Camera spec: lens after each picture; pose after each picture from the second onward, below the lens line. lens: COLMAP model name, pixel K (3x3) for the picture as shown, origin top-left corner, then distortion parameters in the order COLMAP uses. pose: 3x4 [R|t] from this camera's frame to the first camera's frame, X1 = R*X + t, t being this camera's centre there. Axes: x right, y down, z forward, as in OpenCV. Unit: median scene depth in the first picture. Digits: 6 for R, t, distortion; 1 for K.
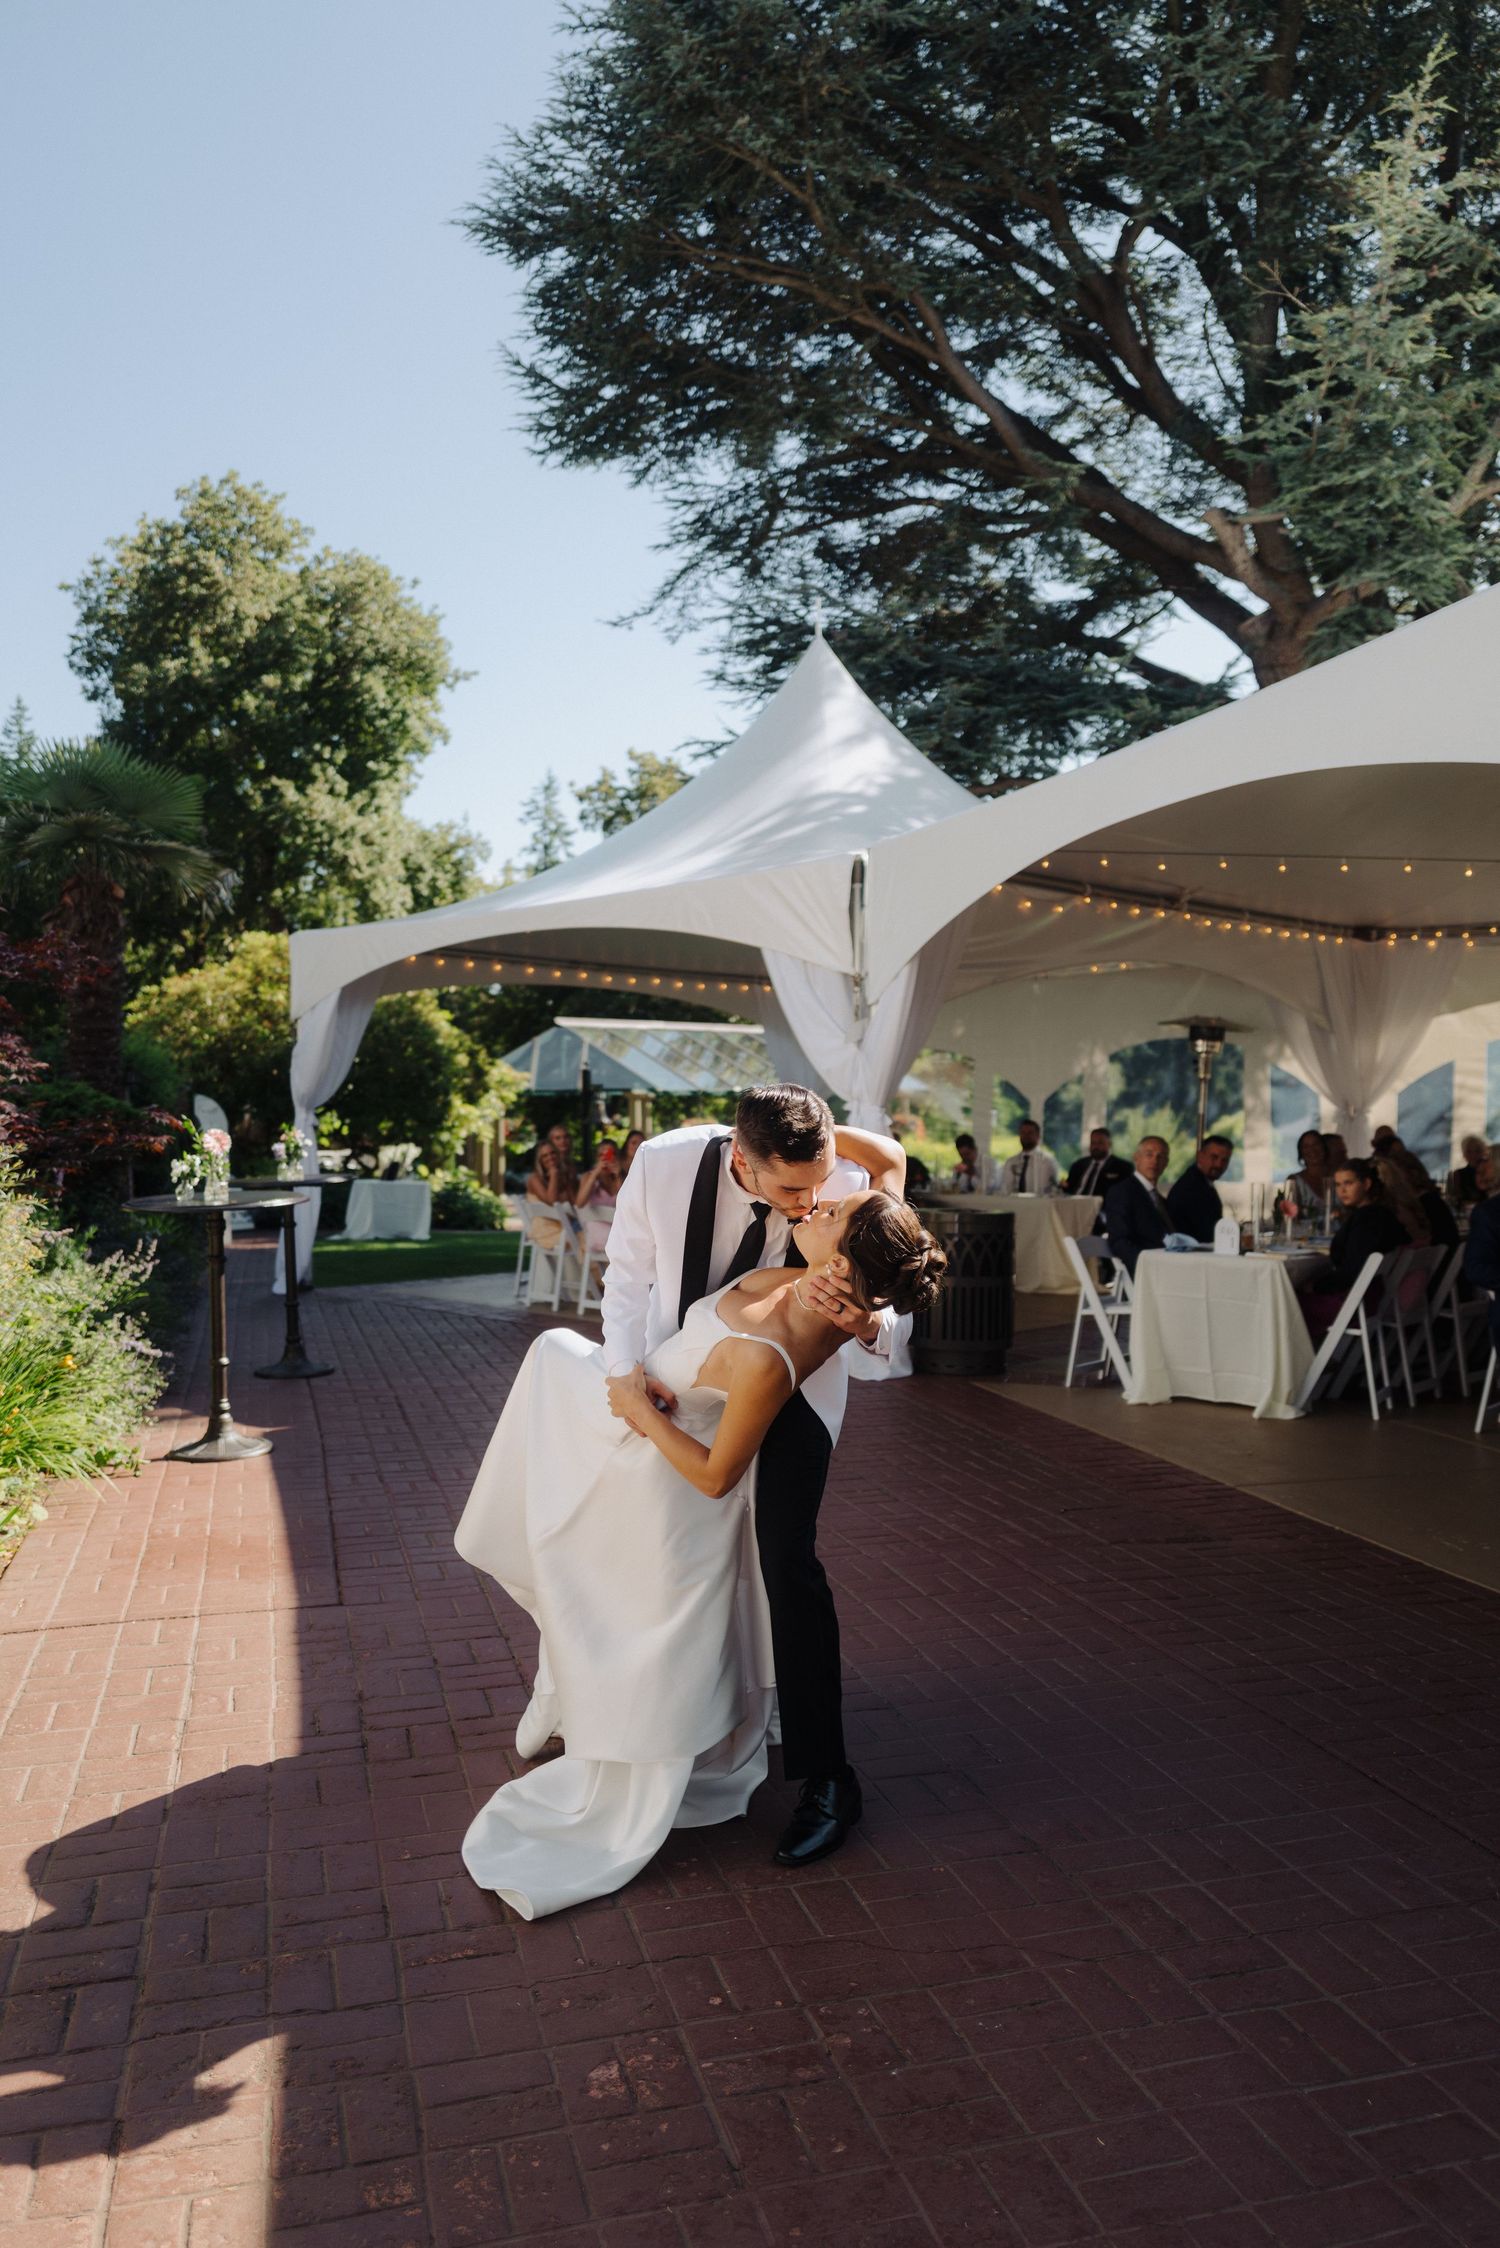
lens RADIAL K [[1695.6, 0, 752.7], [0, 1695.6, 1123.4], [0, 0, 1]] dist [-0.038175, 0.049604]
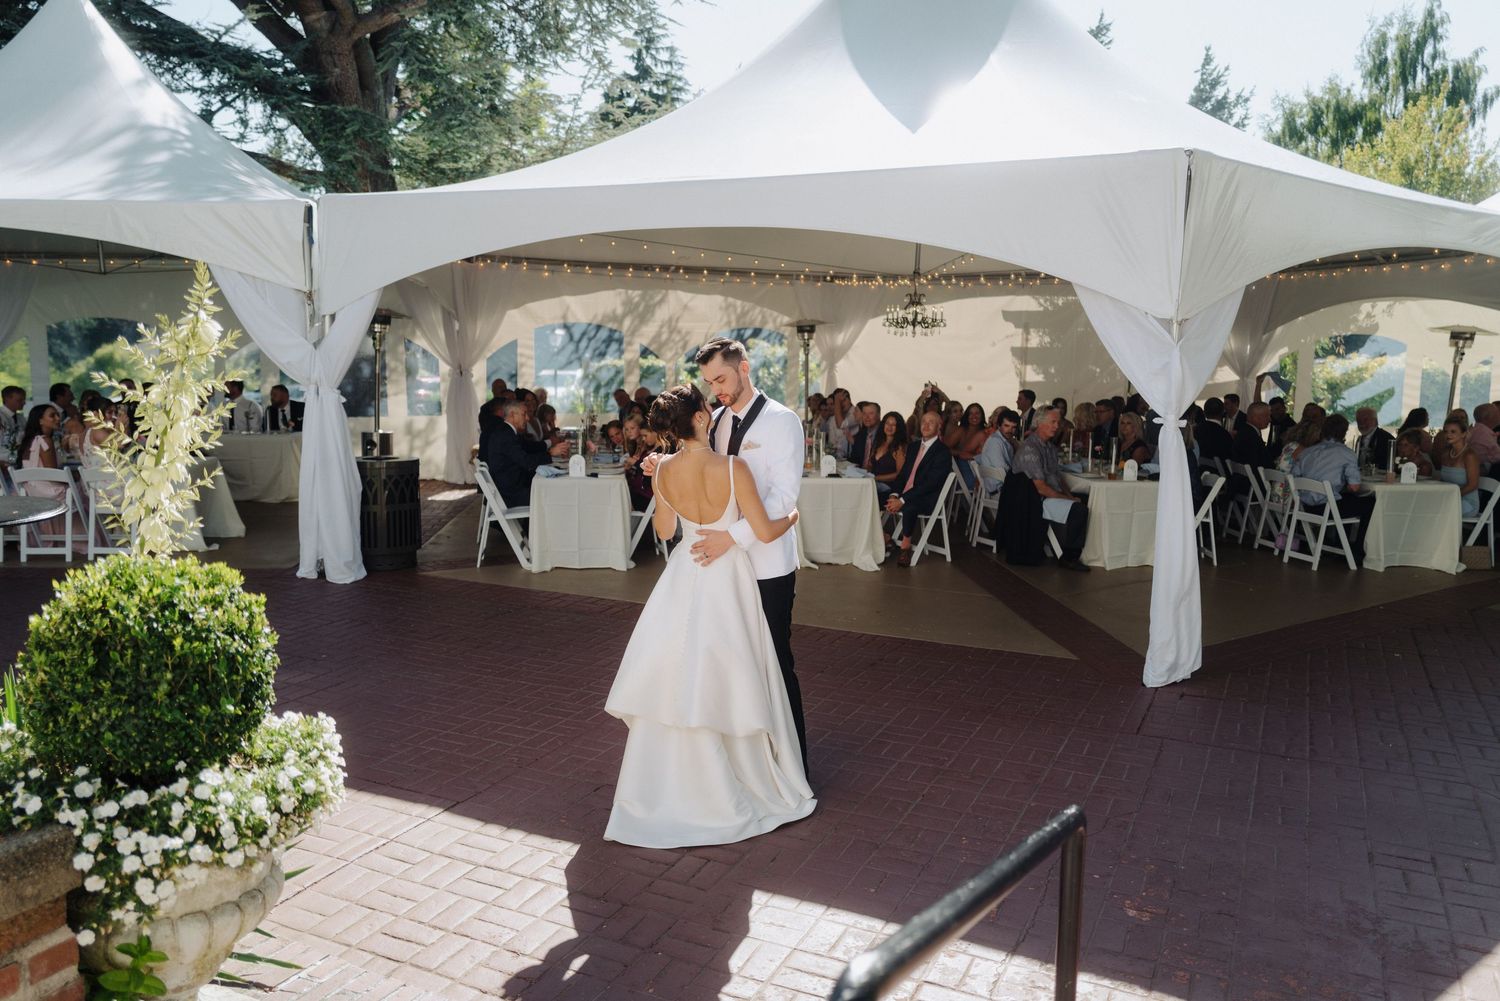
lens RADIAL K [[1136.1, 0, 747.7], [0, 1136.1, 493.6], [0, 0, 1]] dist [-0.028549, 0.050413]
pose [[0.660732, -0.092831, 0.744859, -0.174538], [-0.007050, 0.991512, 0.129824, -0.020669], [-0.750589, -0.091030, 0.654470, 0.052861]]
